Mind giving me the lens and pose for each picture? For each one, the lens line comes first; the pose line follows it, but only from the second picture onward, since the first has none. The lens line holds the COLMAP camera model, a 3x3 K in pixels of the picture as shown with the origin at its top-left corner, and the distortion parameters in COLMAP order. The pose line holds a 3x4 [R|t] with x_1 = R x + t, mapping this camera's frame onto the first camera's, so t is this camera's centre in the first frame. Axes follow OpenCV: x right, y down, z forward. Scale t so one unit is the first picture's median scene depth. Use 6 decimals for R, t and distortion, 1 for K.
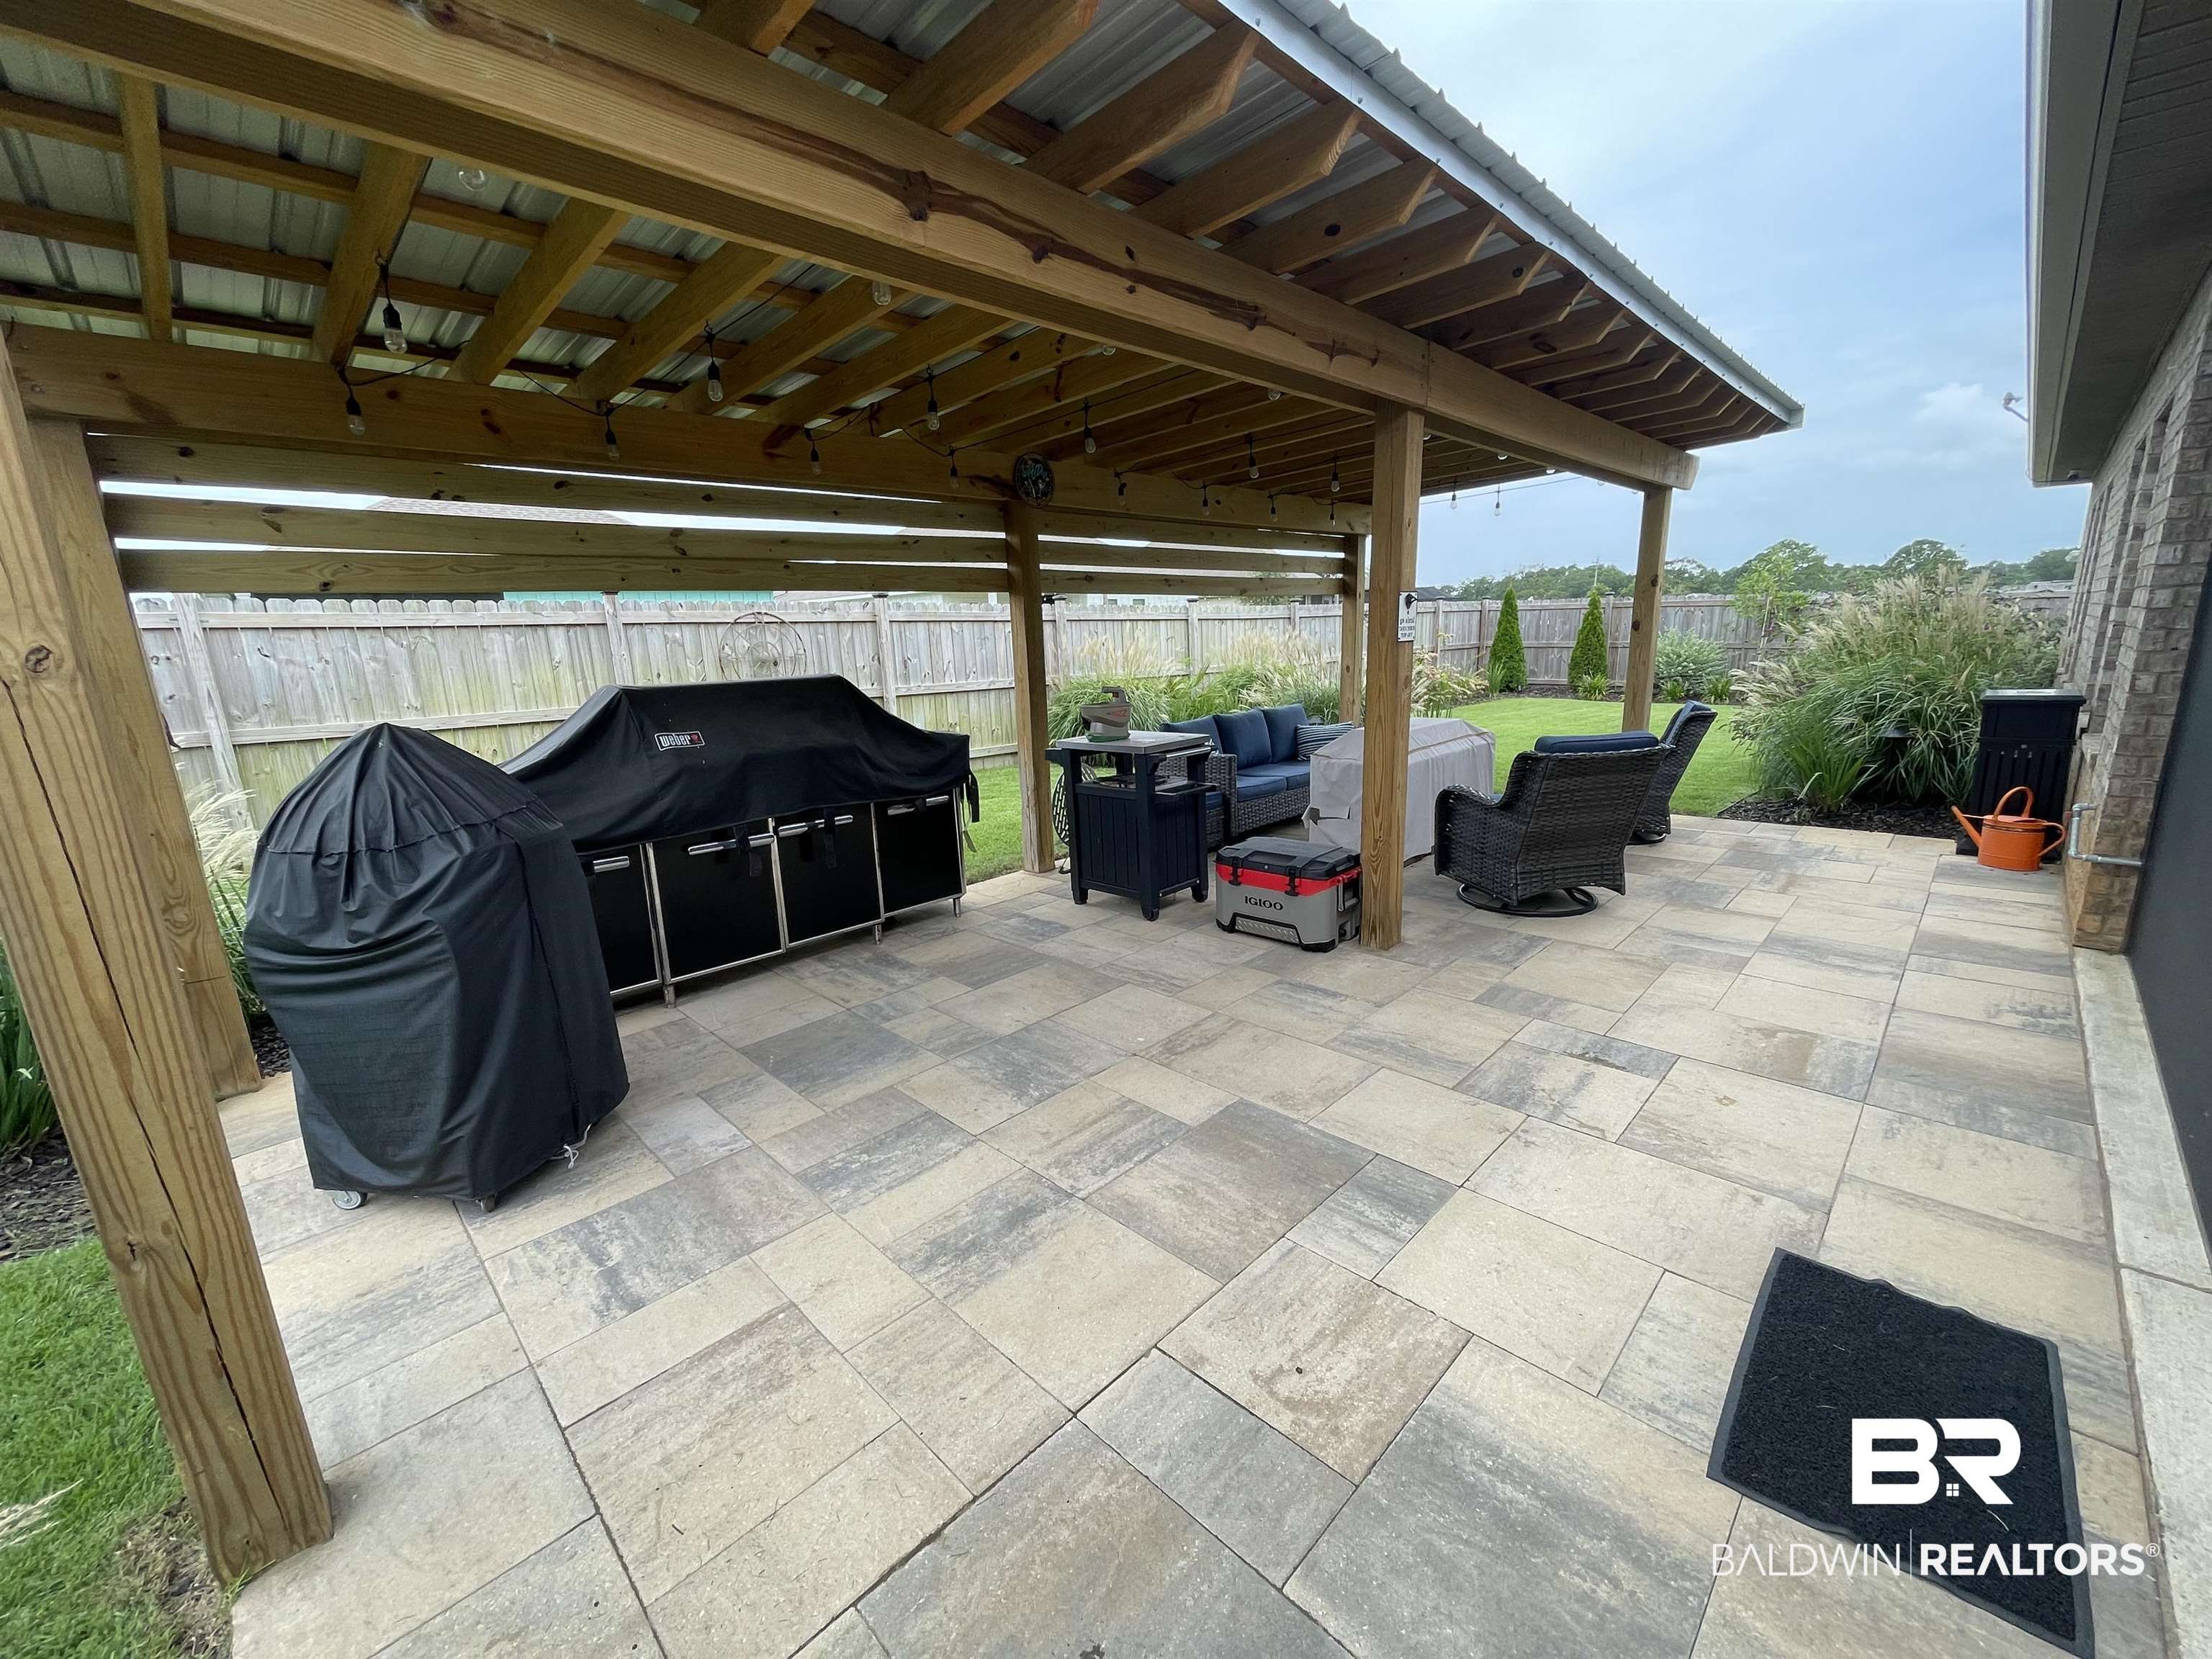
lens RADIAL K [[889.1, 0, 1104.7], [0, 889.1, 845.9], [0, 0, 1]] dist [-0.000377, -0.000019]
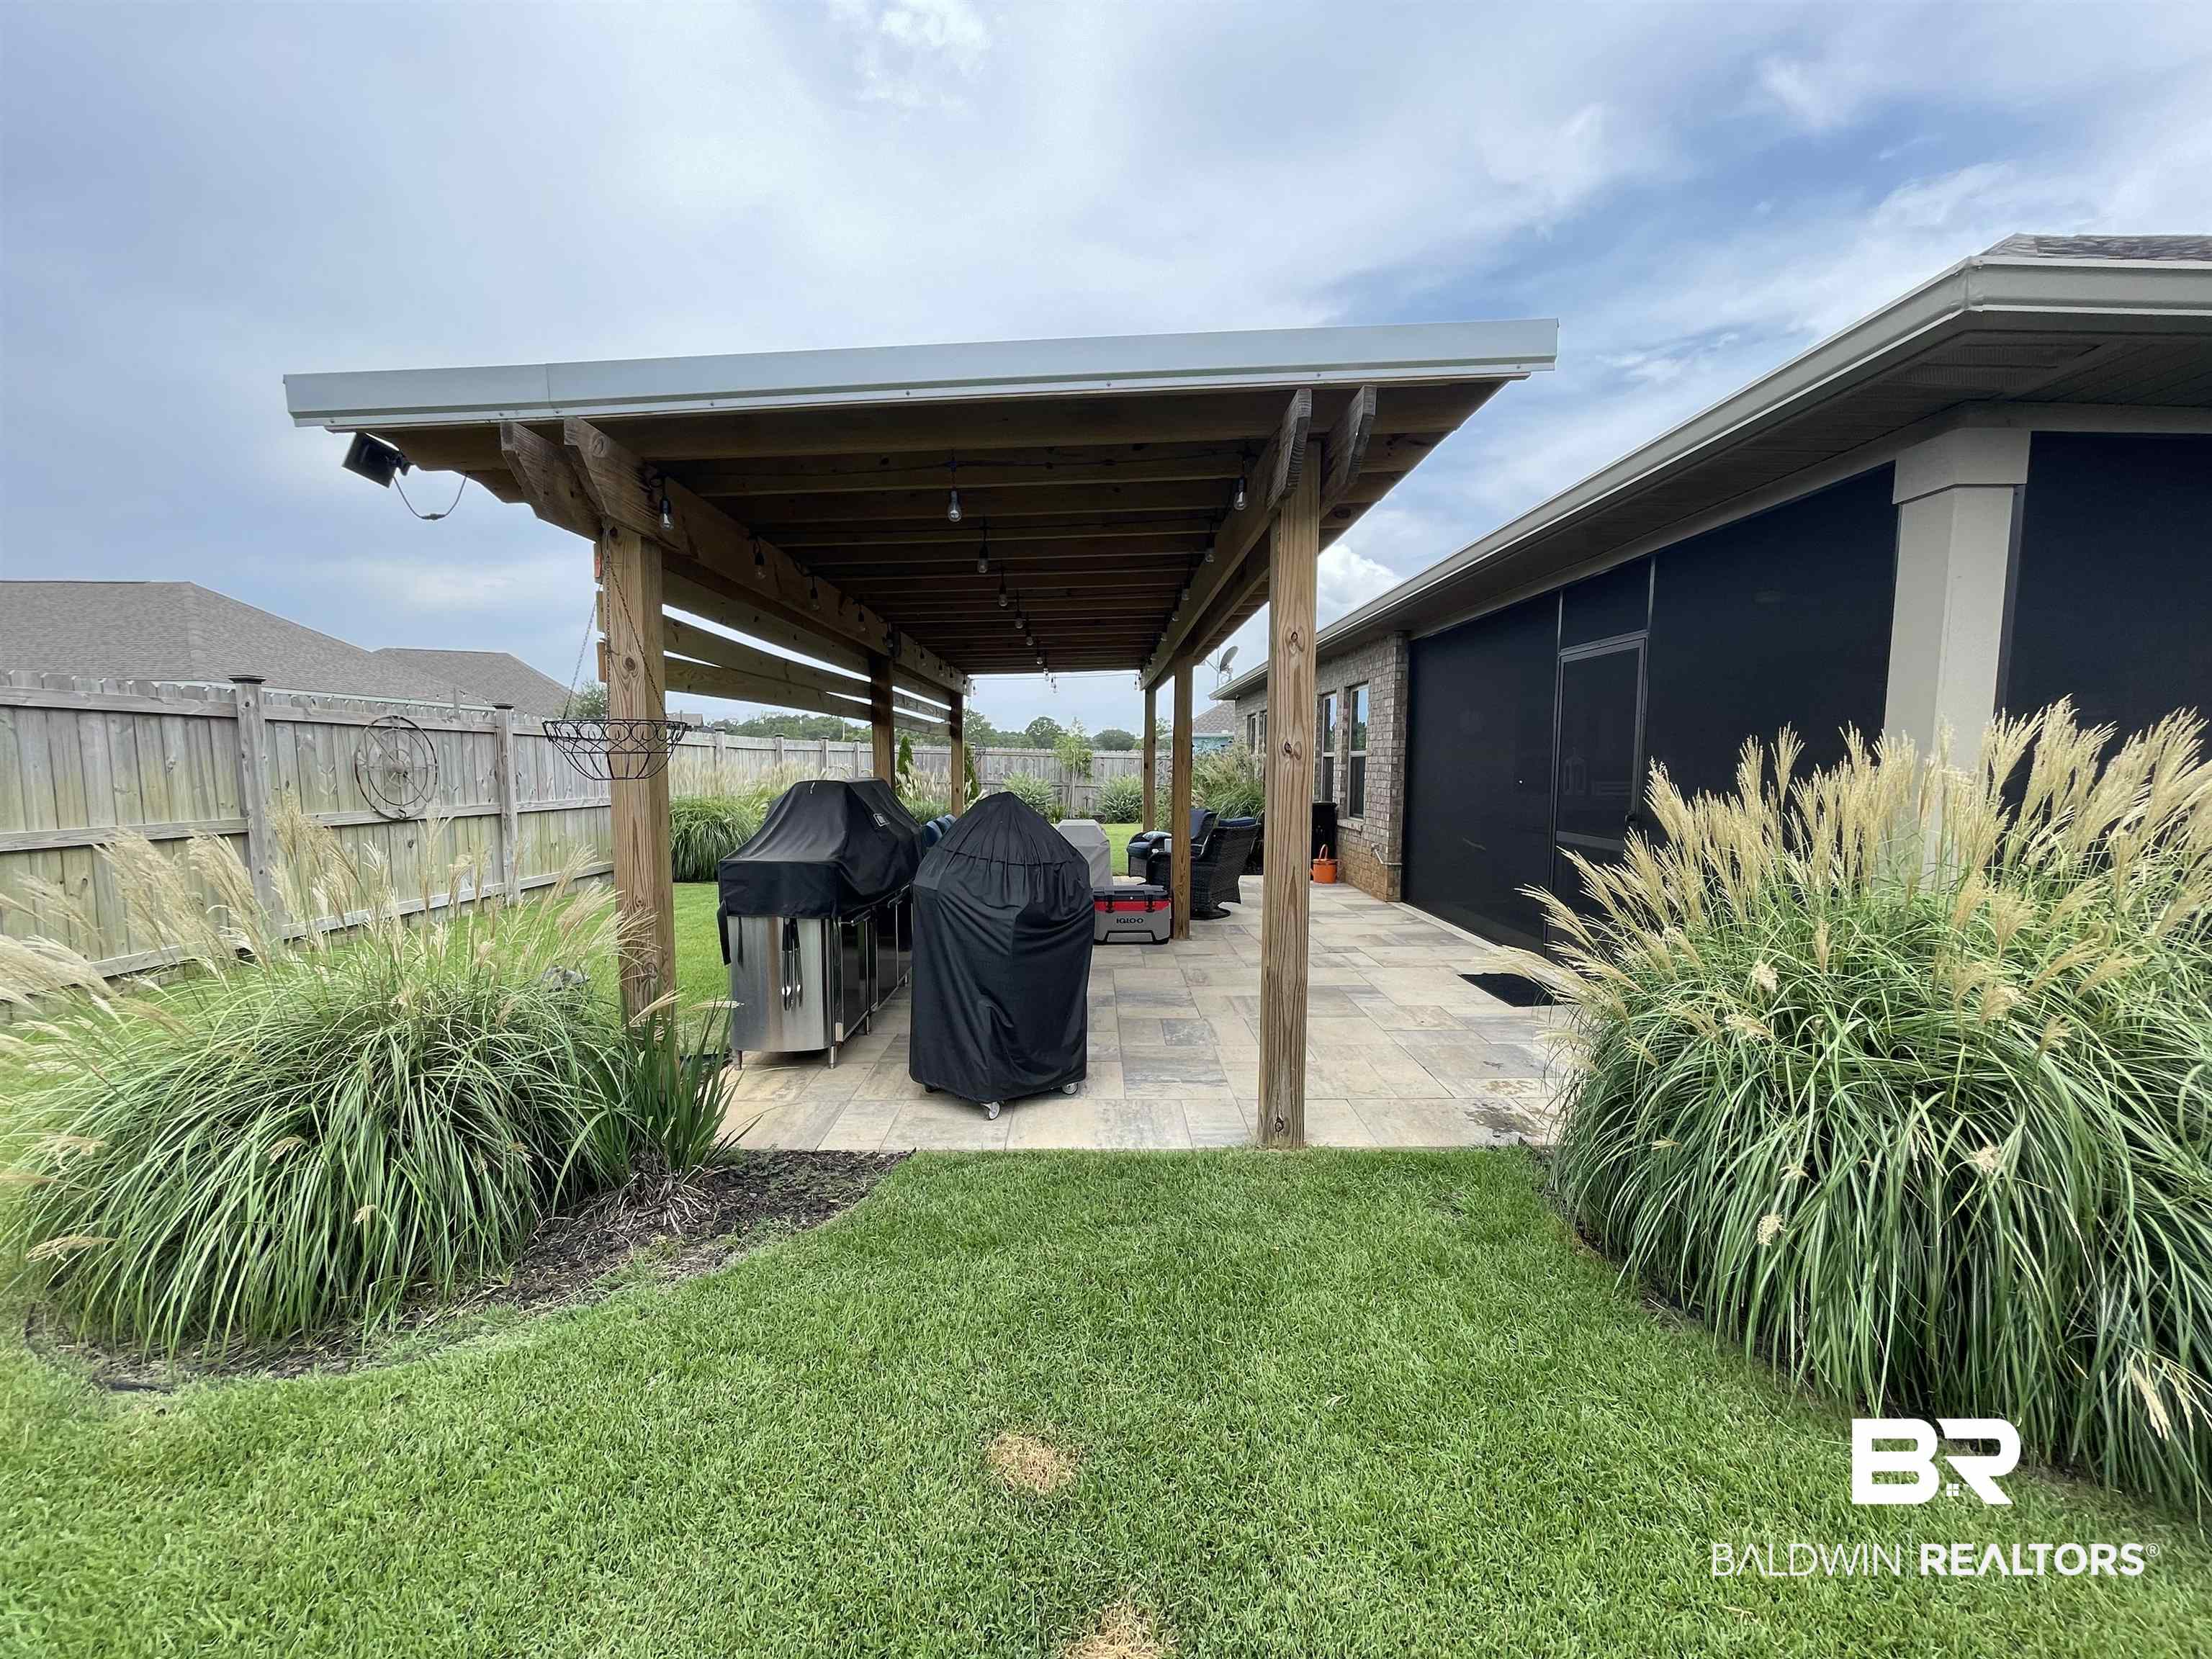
lens RADIAL K [[889.1, 0, 1094.3], [0, 889.1, 837.6], [0, 0, 1]] dist [-0.000377, -0.000019]
pose [[0.700331, -0.021134, 0.713505, -0.615377], [0.136082, 0.985182, -0.104389, 0.044672], [-0.700727, 0.170202, 0.692830, -0.073998]]
